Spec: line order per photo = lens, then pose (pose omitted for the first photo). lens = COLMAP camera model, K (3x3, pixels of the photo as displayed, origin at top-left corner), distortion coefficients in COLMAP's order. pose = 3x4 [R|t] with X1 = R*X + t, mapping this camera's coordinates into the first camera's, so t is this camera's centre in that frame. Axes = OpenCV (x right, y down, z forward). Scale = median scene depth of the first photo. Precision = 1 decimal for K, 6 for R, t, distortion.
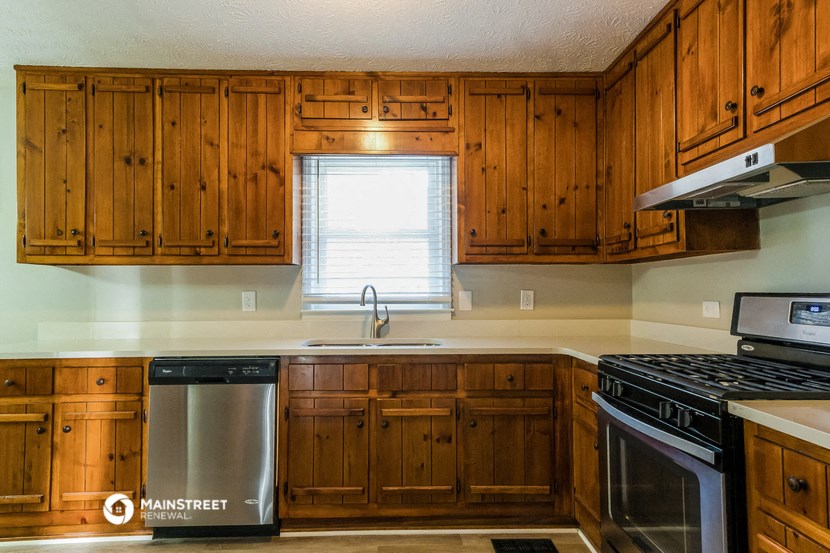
lens RADIAL K [[506.4, 0, 413.1], [0, 506.4, 295.9], [0, 0, 1]] dist [-0.000312, -0.000470]
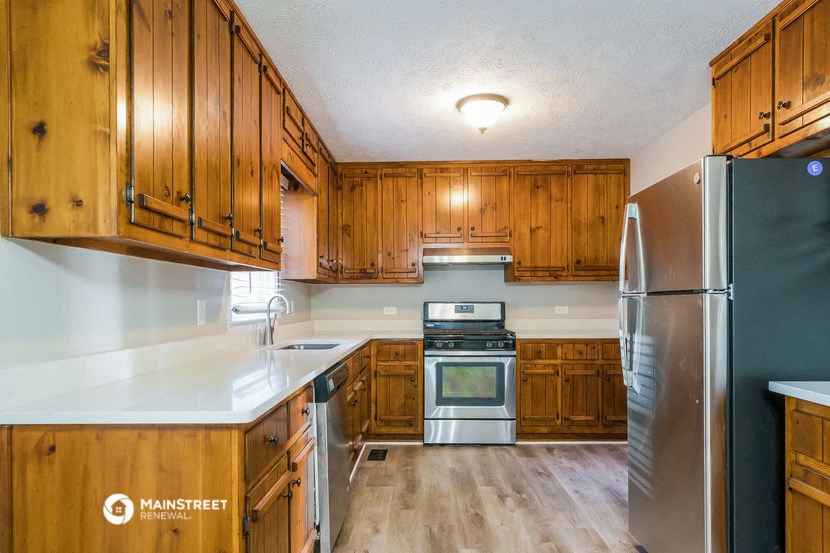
lens RADIAL K [[506.4, 0, 413.1], [0, 506.4, 295.9], [0, 0, 1]] dist [-0.000312, -0.000470]
pose [[0.036960, 0.016541, 0.999180, -1.123060], [0.012138, 0.999782, -0.017000, 0.002491], [-0.999243, 0.012756, 0.036751, 0.637031]]
